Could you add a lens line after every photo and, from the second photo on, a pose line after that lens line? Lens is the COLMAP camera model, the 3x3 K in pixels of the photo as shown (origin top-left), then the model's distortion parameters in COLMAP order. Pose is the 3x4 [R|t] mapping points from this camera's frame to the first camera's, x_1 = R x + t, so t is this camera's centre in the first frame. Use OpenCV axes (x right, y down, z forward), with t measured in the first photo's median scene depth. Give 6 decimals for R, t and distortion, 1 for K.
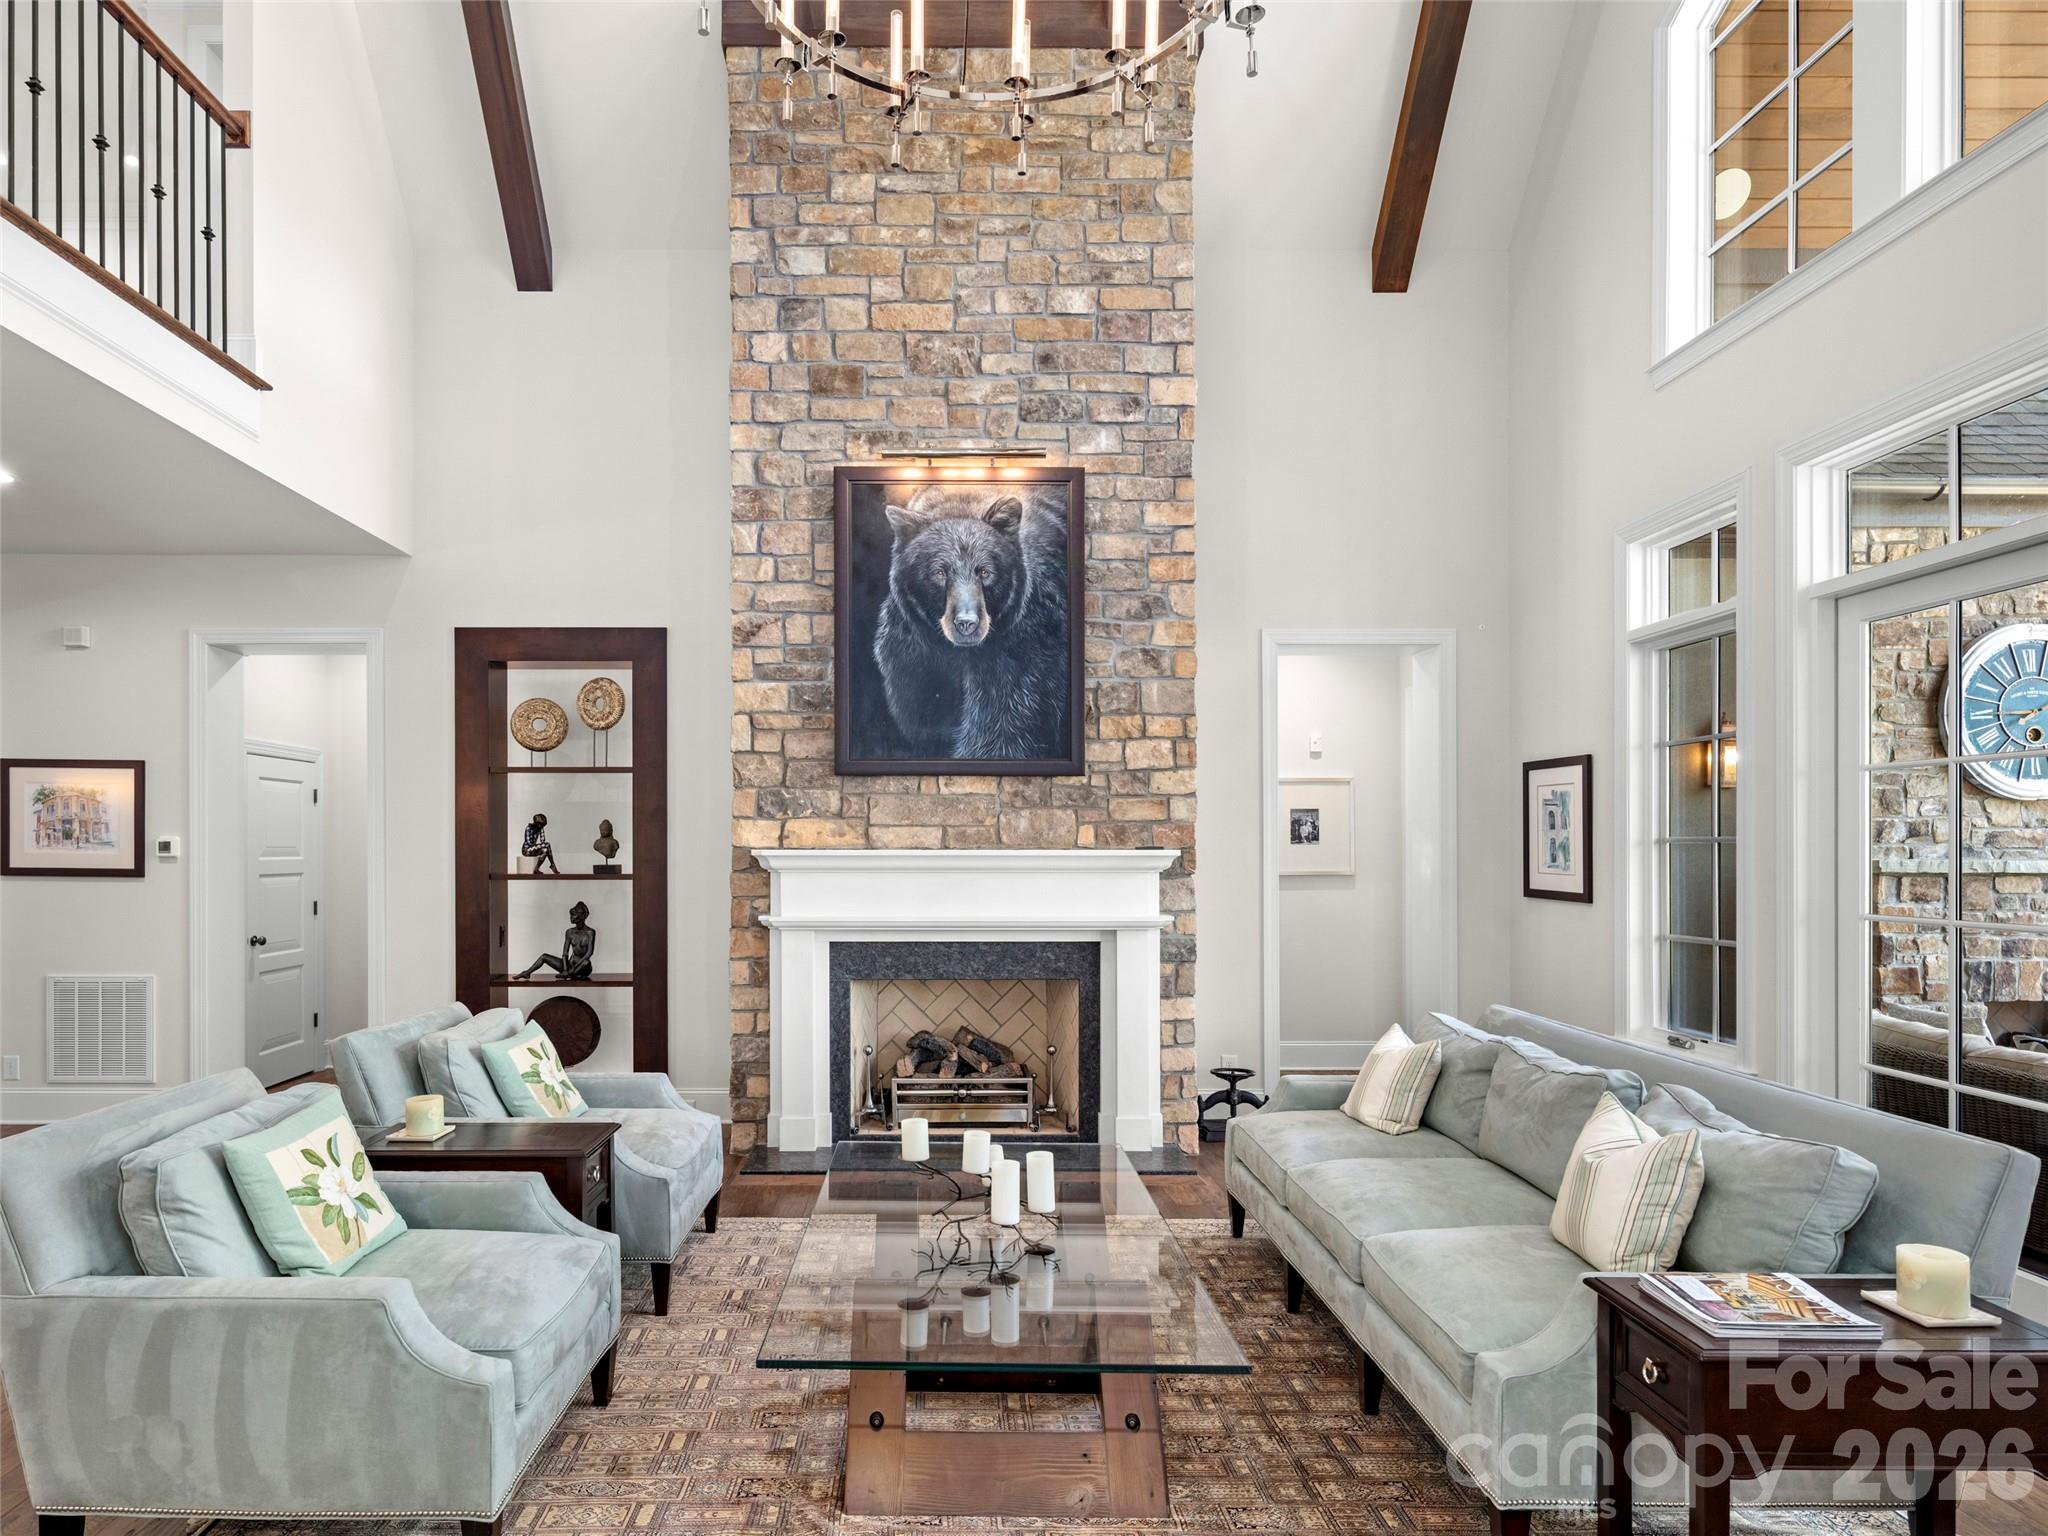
lens RADIAL K [[1161.4, 0, 926.3], [0, 1161.4, 848.3], [0, 0, 1]] dist [0.004247, -0.000126]
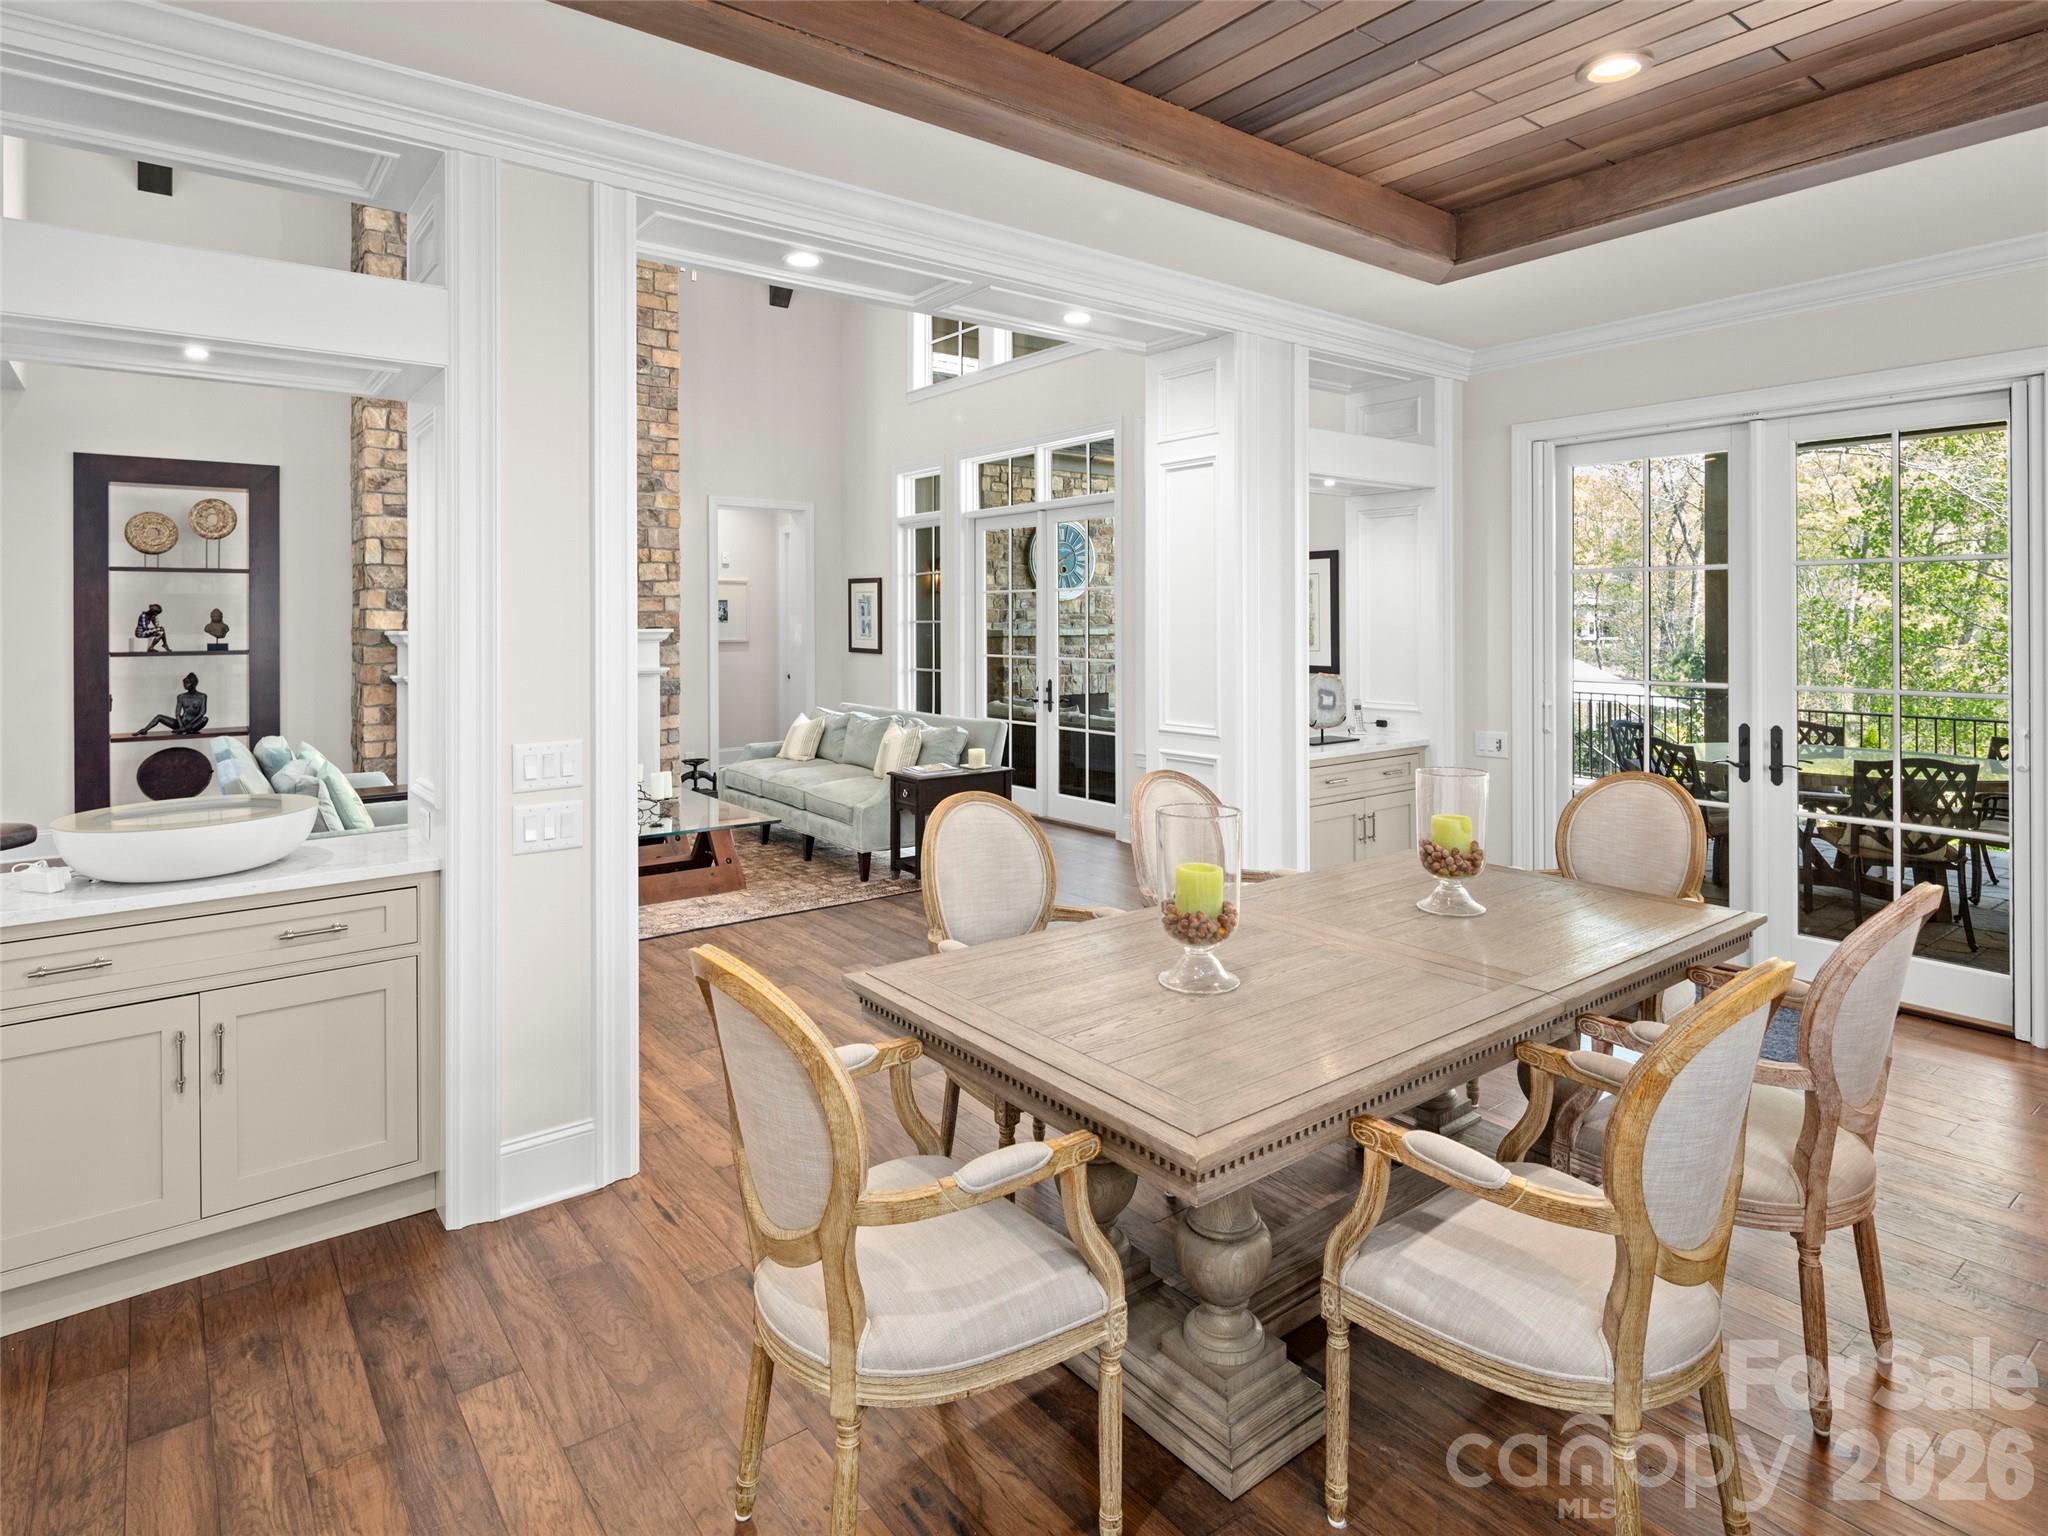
lens RADIAL K [[1112.5, 0, 1034.8], [0, 1112.5, 609.3], [0, 0, 1]] dist [0.002026, -0.000865]
pose [[0.785425, 0.001223, 0.618956, -0.371907], [0.003059, 0.999978, -0.005856, -0.015677], [-0.618949, 0.006493, 0.785404, -0.609762]]
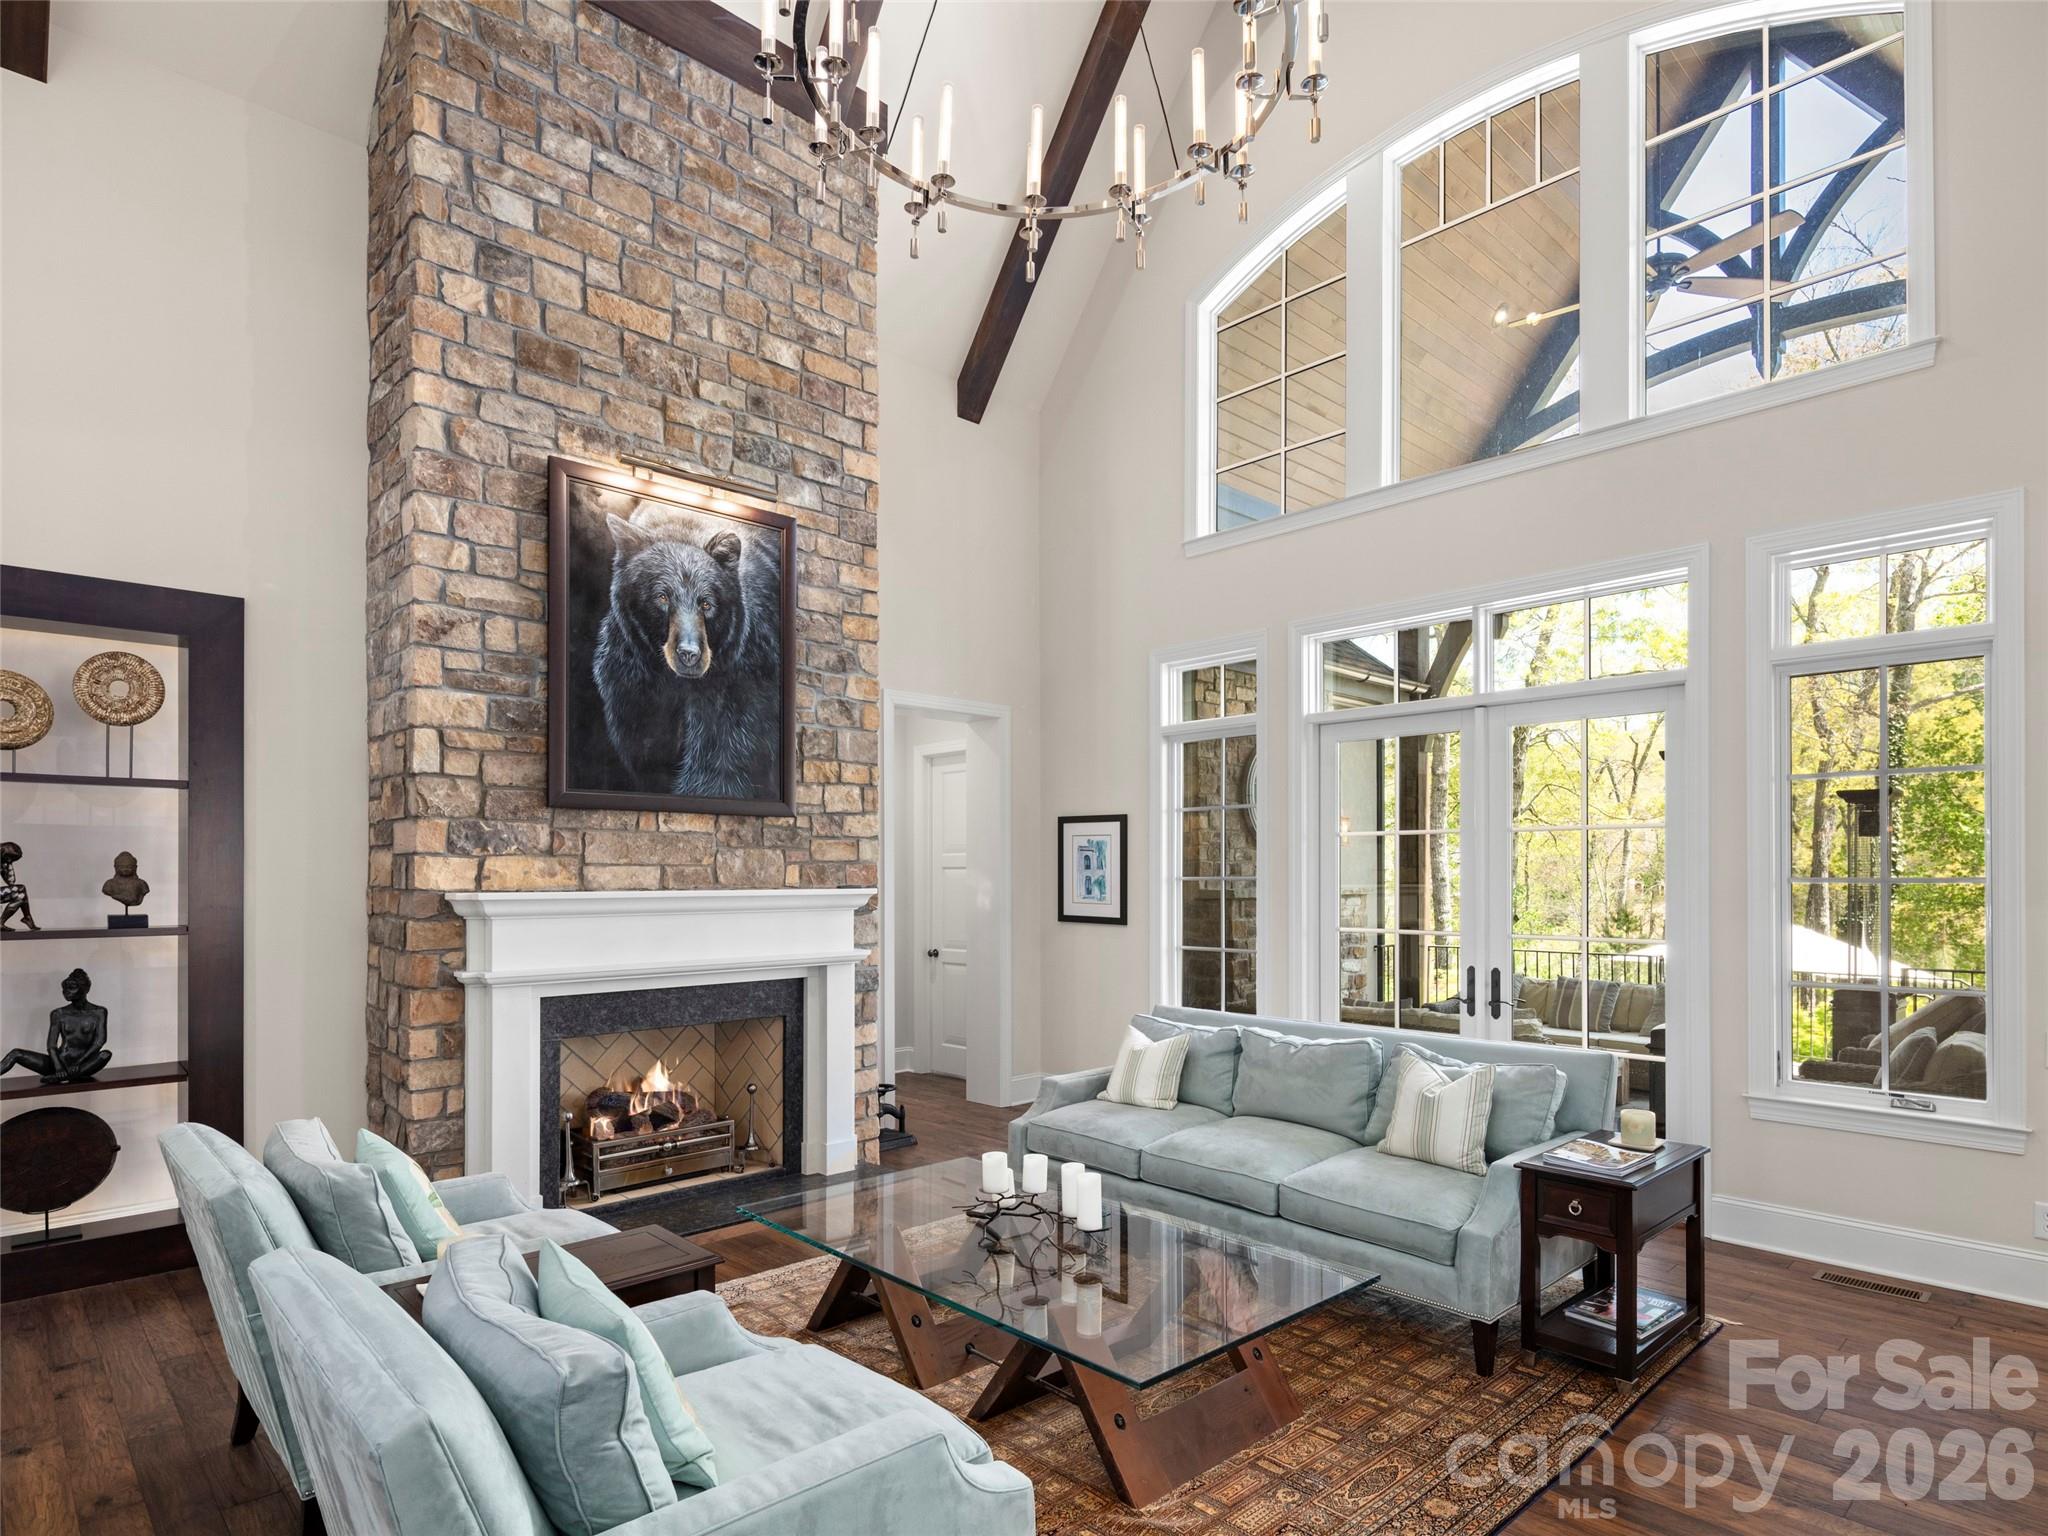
lens RADIAL K [[1124.8, 0, 1027.1], [0, 1124.8, 865.6], [0, 0, 1]] dist [0.001835, -0.001082]
pose [[0.723793, 0.003904, 0.690006, -0.399653], [-0.000362, 0.999986, -0.005278, -0.014190], [-0.690017, 0.003570, 0.723785, 0.135443]]
